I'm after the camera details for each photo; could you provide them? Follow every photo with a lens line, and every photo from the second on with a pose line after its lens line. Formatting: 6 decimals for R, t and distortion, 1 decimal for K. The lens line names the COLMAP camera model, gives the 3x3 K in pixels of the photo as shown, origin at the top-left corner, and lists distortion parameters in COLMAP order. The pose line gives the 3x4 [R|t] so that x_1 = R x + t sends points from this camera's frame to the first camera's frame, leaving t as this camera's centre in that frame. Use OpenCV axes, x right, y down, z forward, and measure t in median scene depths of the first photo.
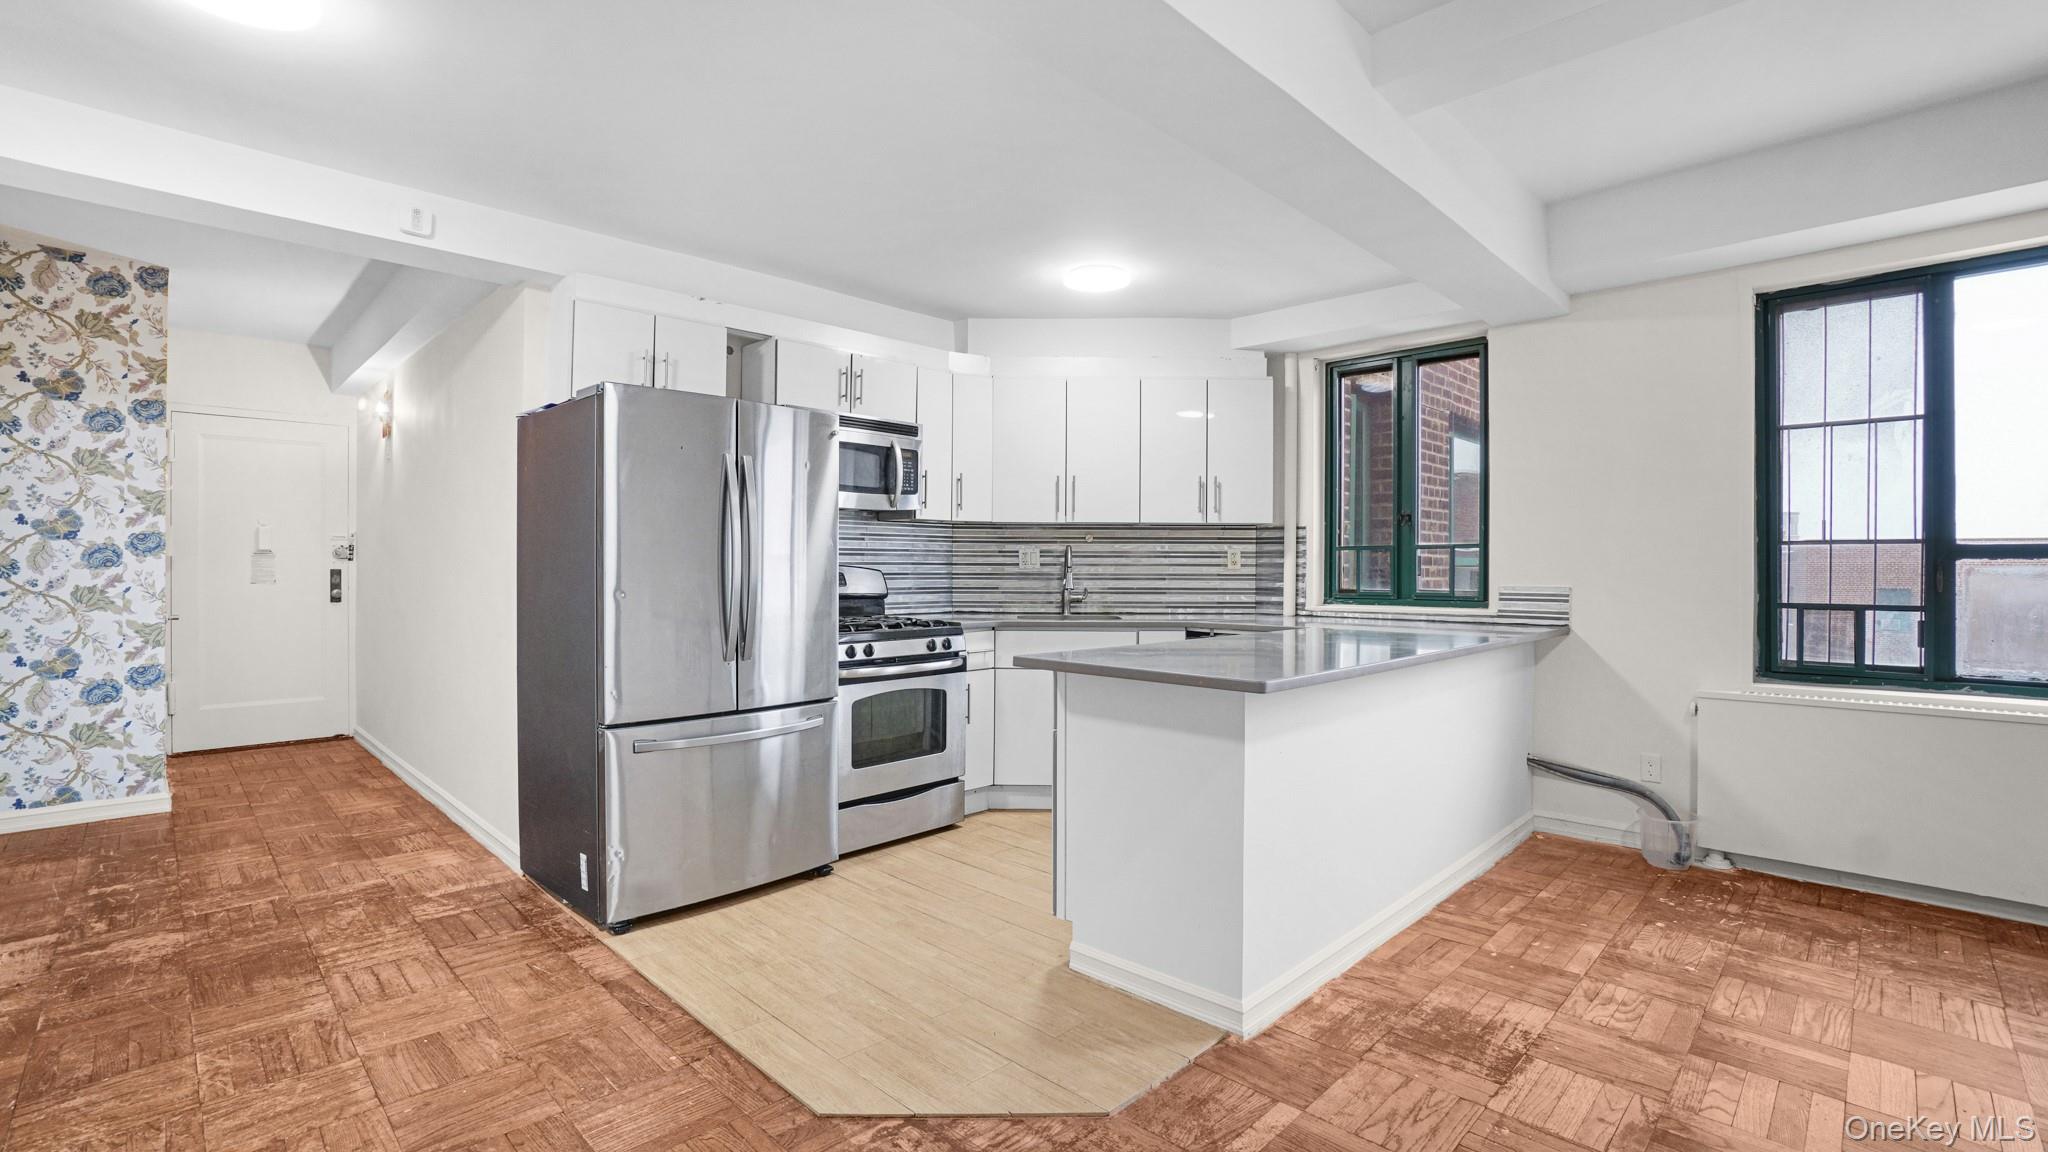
lens RADIAL K [[898.6, 0, 986.8], [0, 898.6, 569.2], [0, 0, 1]] dist [-0.033591, 0.018123]
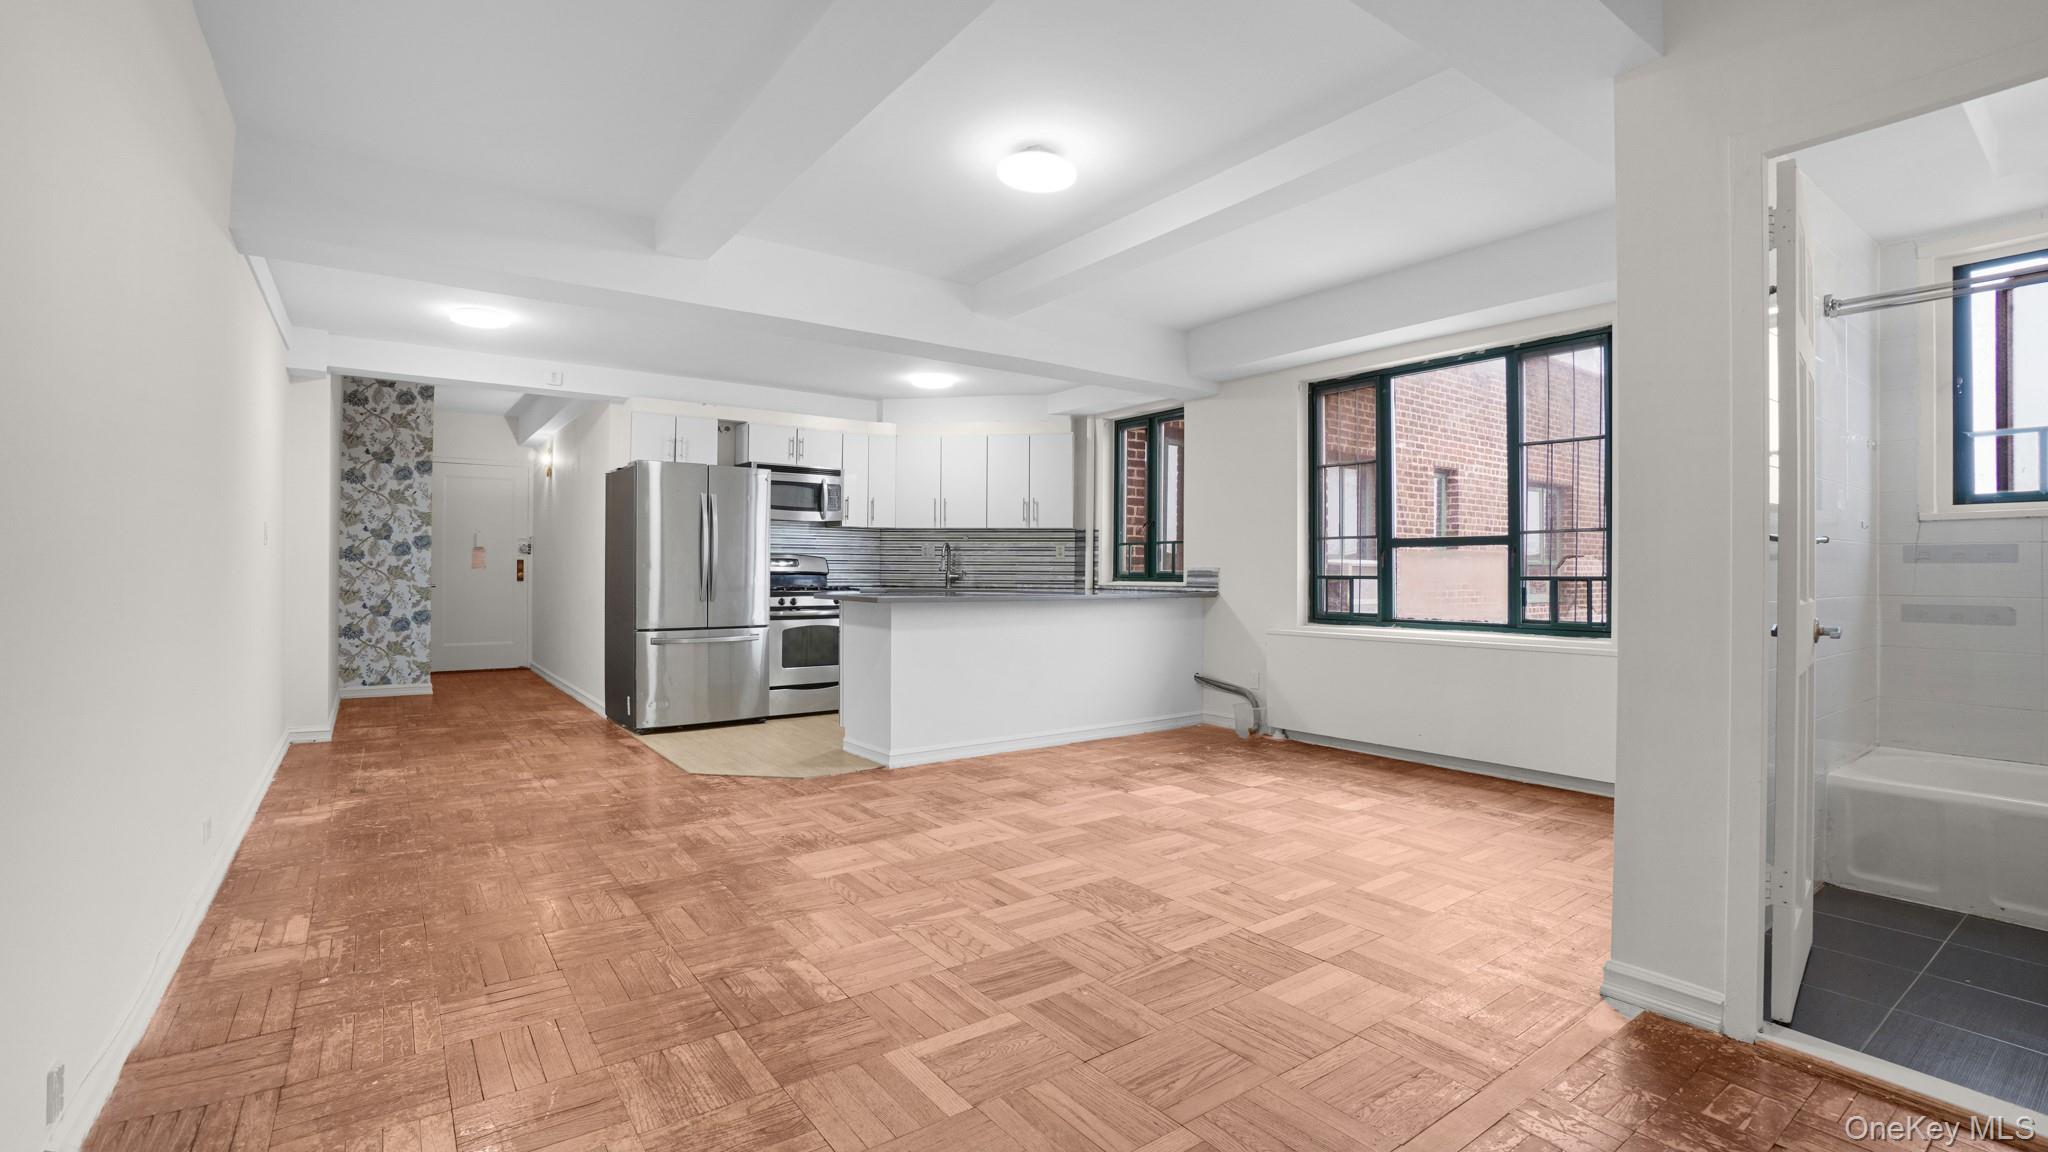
lens RADIAL K [[871.1, 0, 947.8], [0, 871.1, 567.8], [0, 0, 1]] dist [-0.001130, -0.000064]
pose [[0.983546, 0.003412, -0.180626, 0.424440], [-0.004293, 0.999981, -0.004485, 0.027658], [0.180607, 0.005187, 0.983542, -0.556543]]
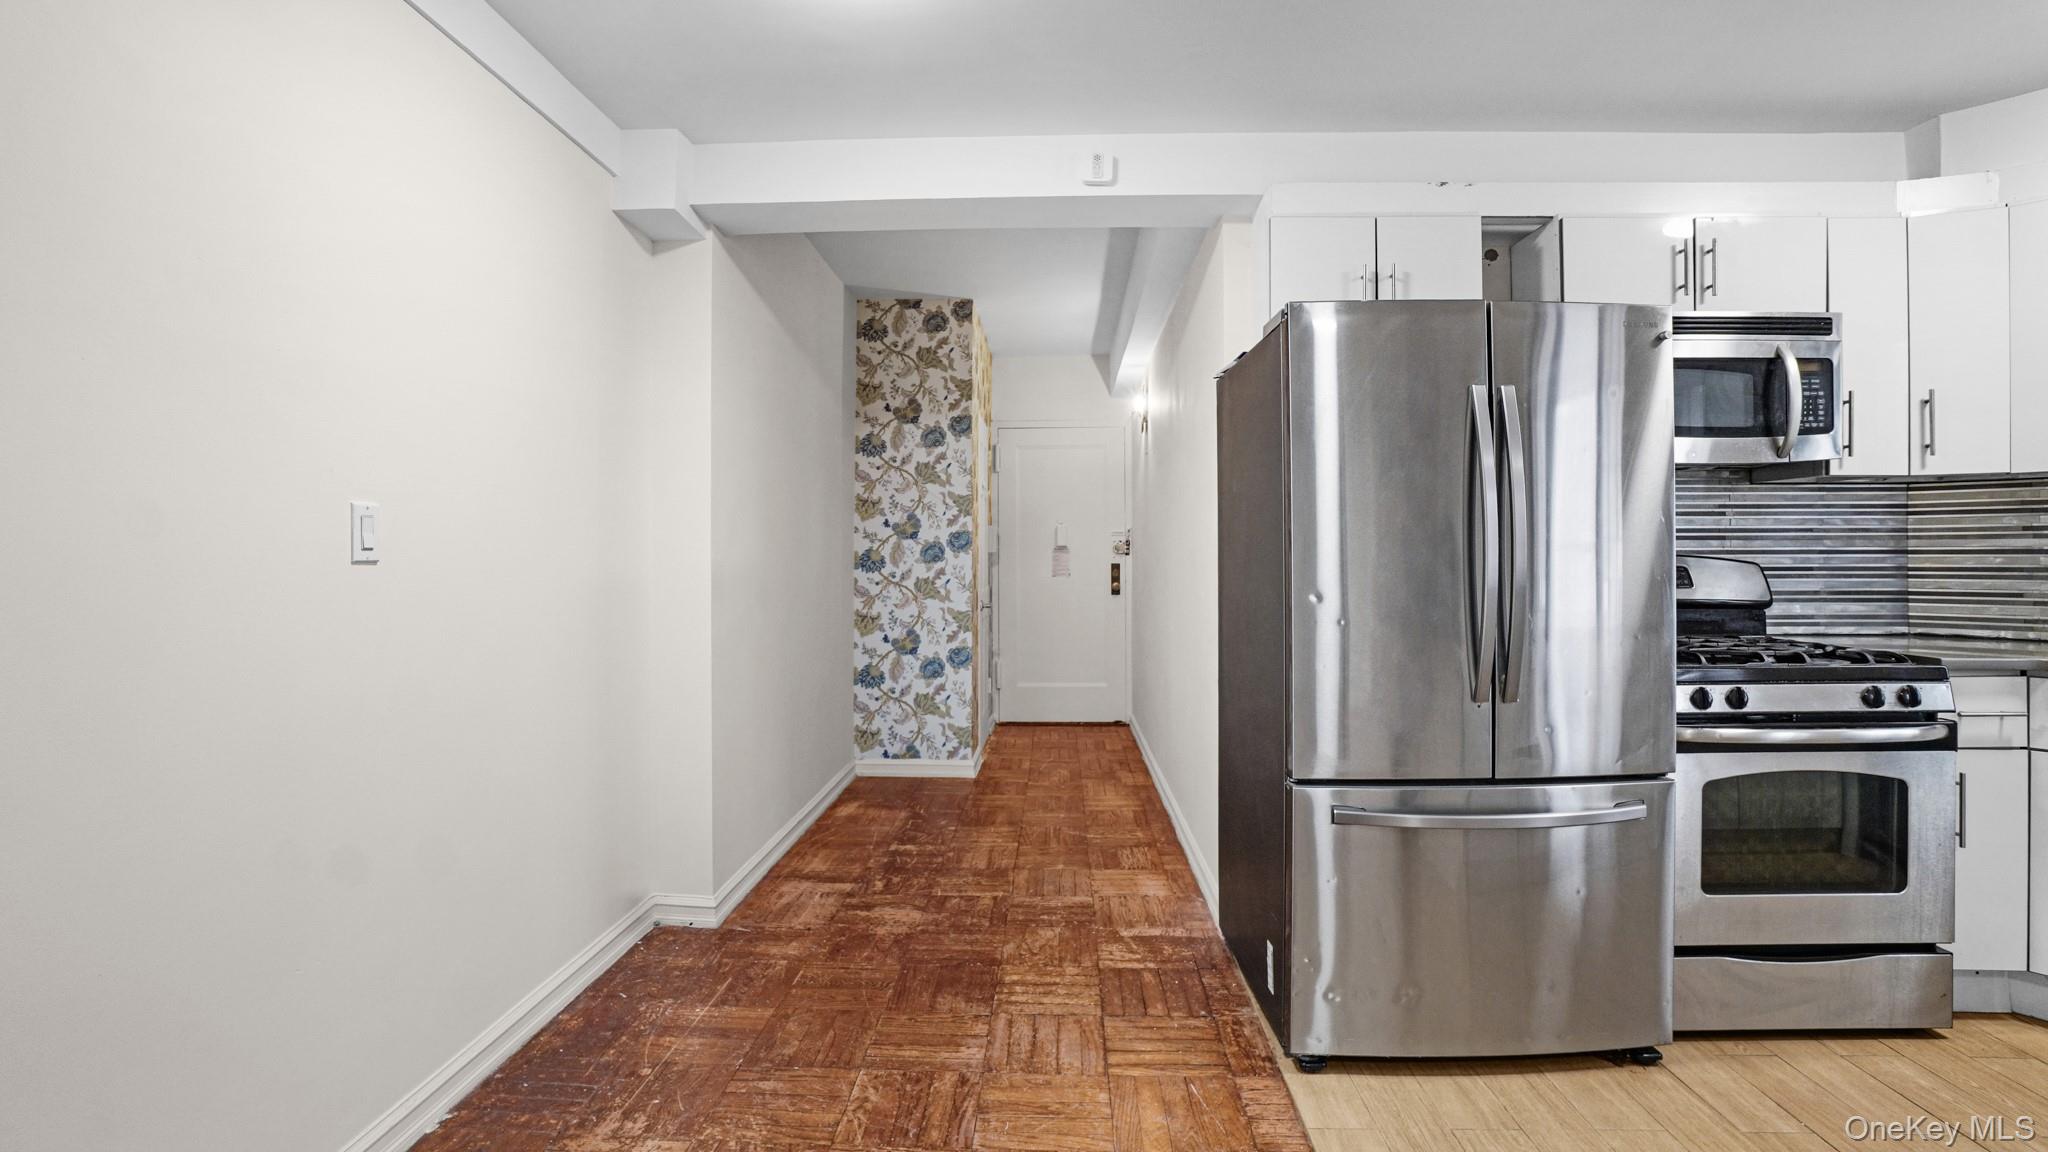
lens RADIAL K [[936.0, 0, 1019.3], [0, 936.0, 553.4], [0, 0, 1]] dist [-0.067336, 0.023846]
pose [[0.699294, -0.009728, -0.714768, -0.031555], [0.002421, 0.999934, -0.011240, 0.000577], [0.714831, 0.006130, 0.699271, 0.220497]]
